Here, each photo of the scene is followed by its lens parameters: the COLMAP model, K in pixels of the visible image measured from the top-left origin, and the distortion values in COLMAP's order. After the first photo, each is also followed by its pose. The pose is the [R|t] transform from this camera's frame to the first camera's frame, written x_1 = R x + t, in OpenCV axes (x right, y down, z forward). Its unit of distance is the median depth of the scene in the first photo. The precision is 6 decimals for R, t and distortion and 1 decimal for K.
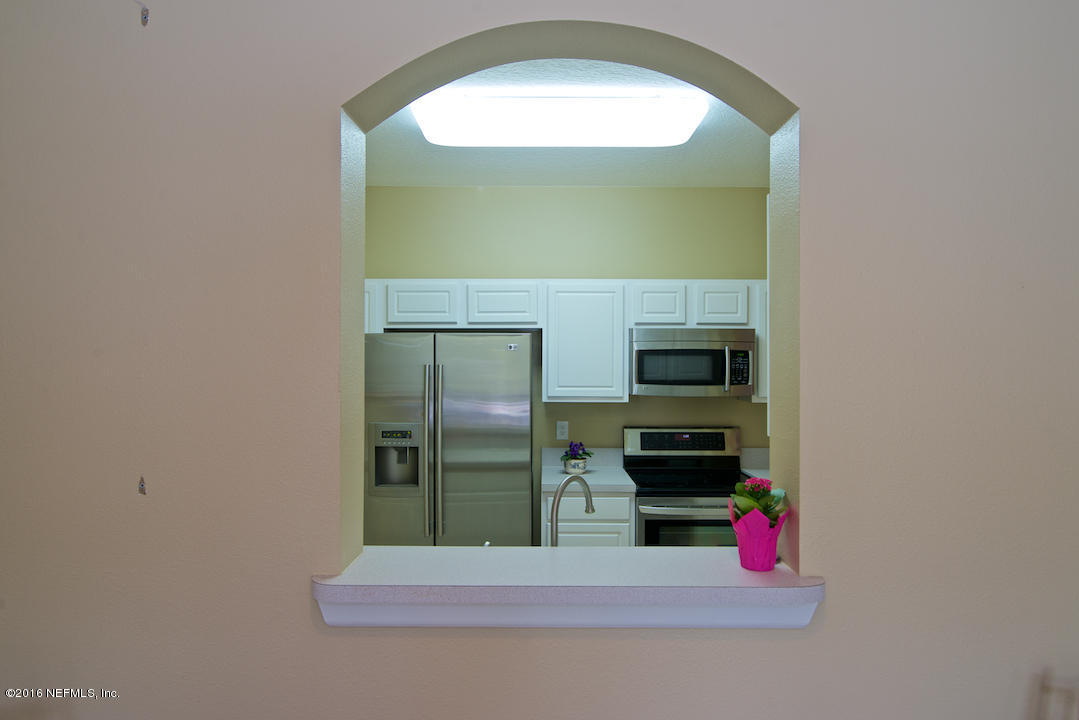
lens RADIAL K [[623.6, 0, 544.5], [0, 623.6, 366.3], [0, 0, 1]] dist [-0.007898, -0.004548]
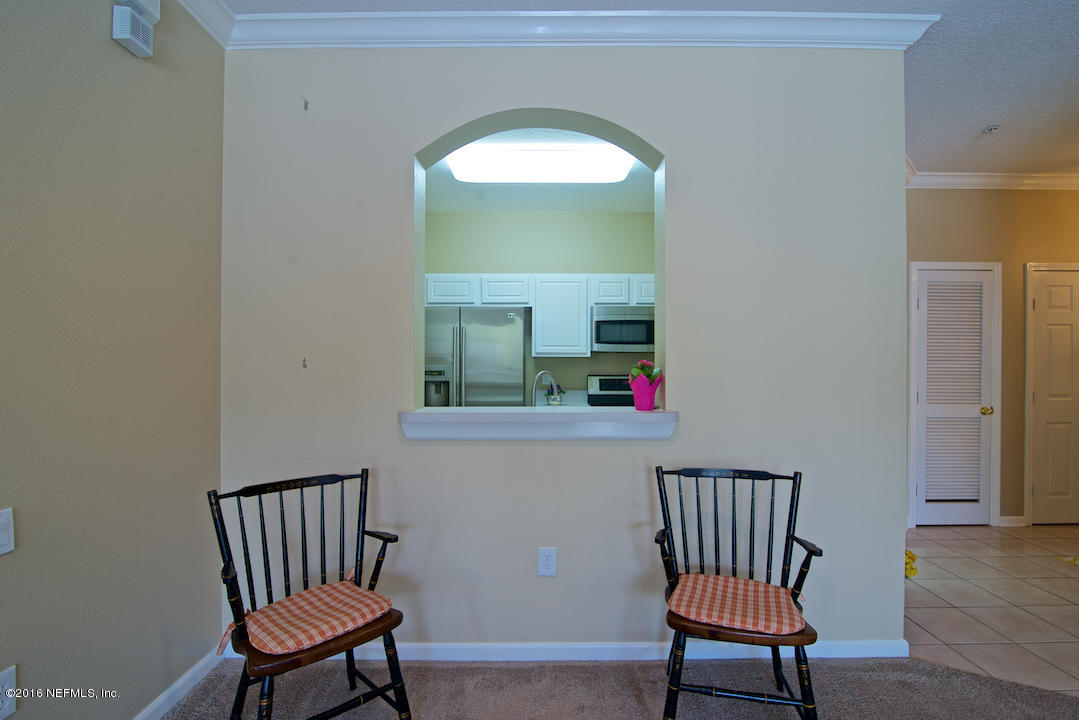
lens RADIAL K [[494.9, 0, 540.9], [0, 494.9, 363.6], [0, 0, 1]] dist [-0.019981, 0.001997]
pose [[0.999999, 0.000031, 0.001283, 0.016097], [-0.000029, 0.999998, -0.002105, 0.077558], [-0.001283, 0.002105, 0.999997, -0.174540]]
